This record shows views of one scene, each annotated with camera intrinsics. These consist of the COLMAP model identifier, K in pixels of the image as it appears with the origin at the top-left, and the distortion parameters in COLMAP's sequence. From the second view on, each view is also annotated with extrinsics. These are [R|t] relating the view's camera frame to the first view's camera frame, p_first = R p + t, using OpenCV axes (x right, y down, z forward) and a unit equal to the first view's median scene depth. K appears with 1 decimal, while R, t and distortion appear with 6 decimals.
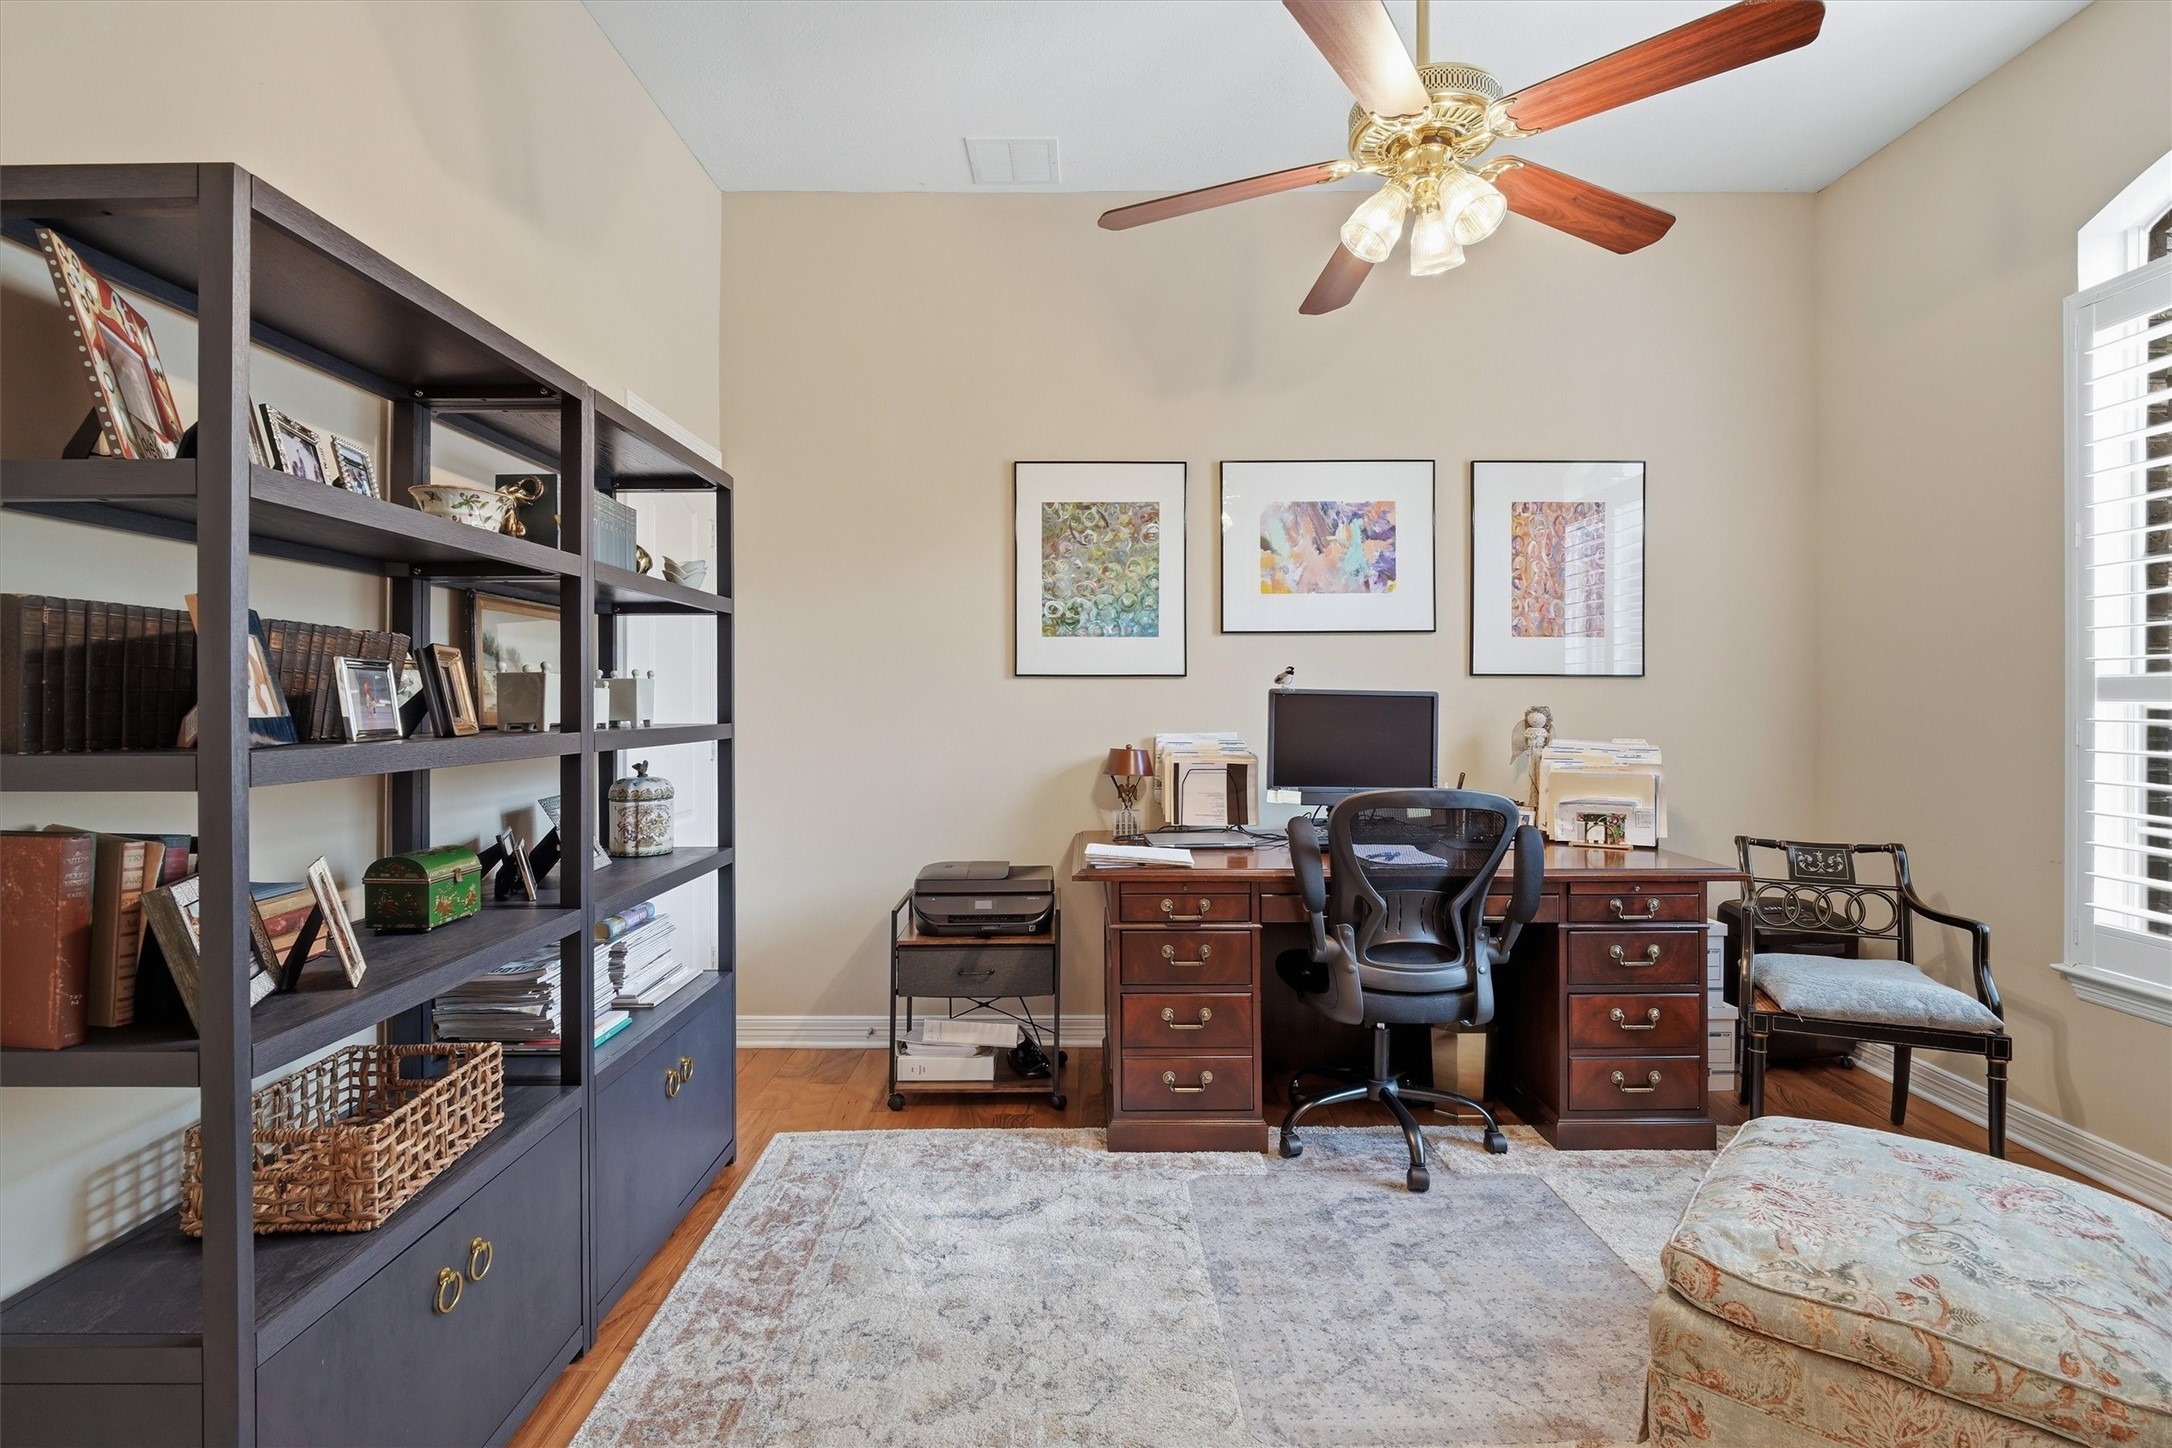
lens RADIAL K [[1029.3, 0, 1079.7], [0, 1029.3, 701.8], [0, 0, 1]] dist [-0.000584, 0.000131]
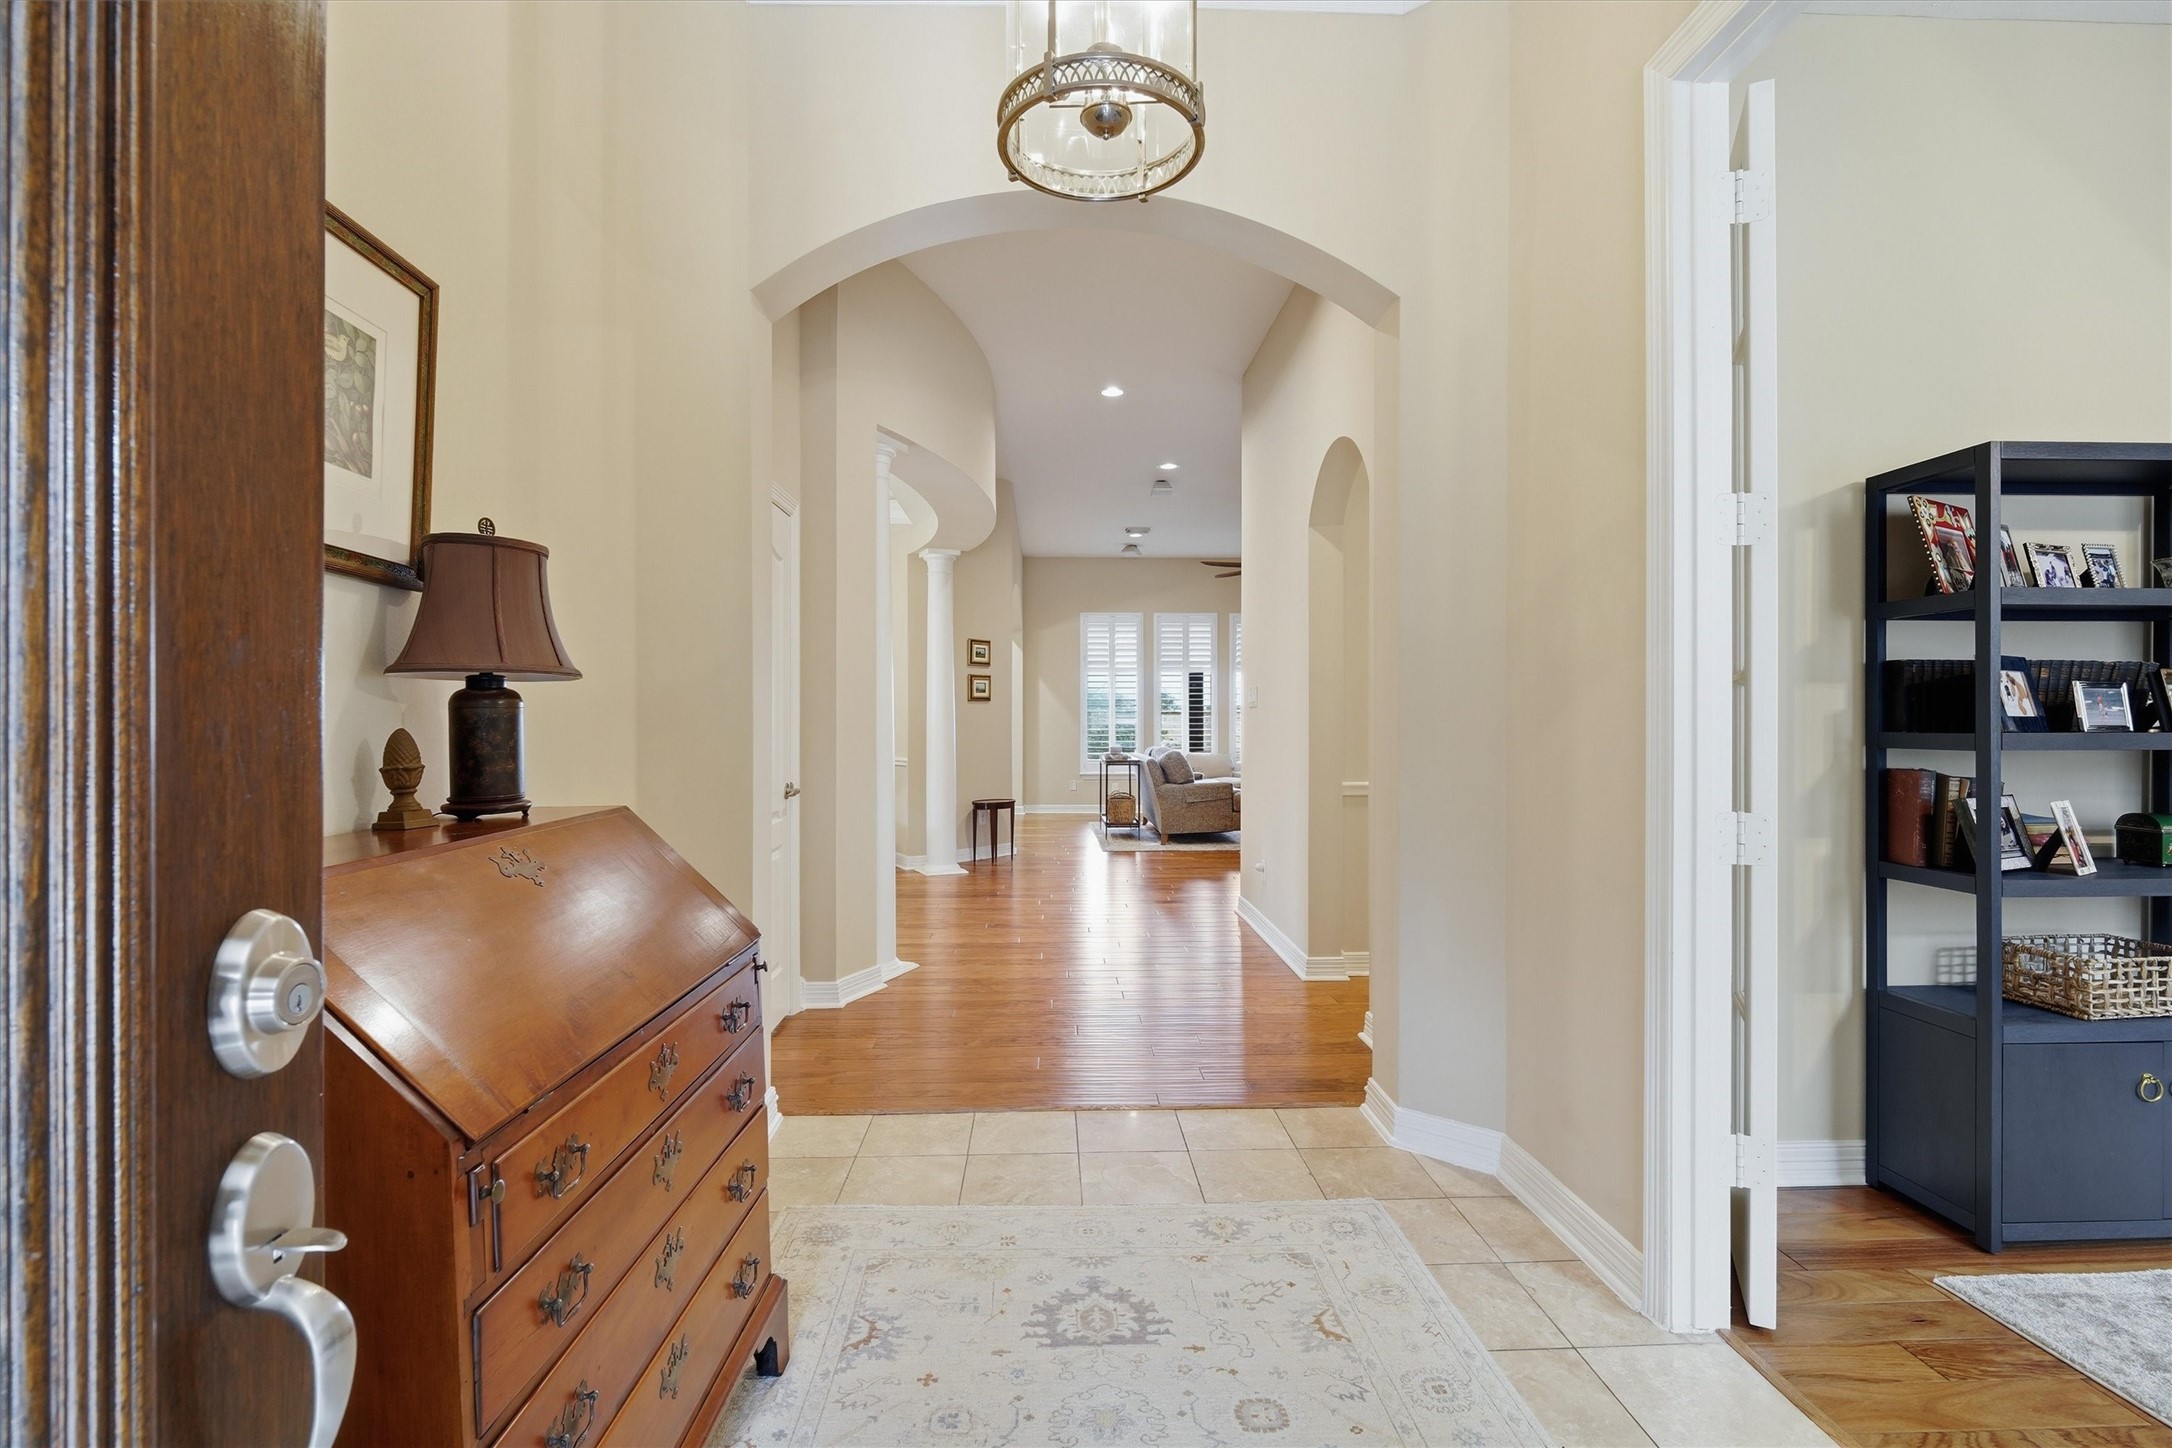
lens RADIAL K [[1029.3, 0, 1084.3], [0, 1029.3, 723.2], [0, 0, 1]] dist [-0.000584, 0.000131]
pose [[0.039142, -0.003952, -0.999226, 0.909983], [-0.003929, 0.999984, -0.004109, 0.039921], [0.999226, 0.004087, 0.039126, -0.691275]]
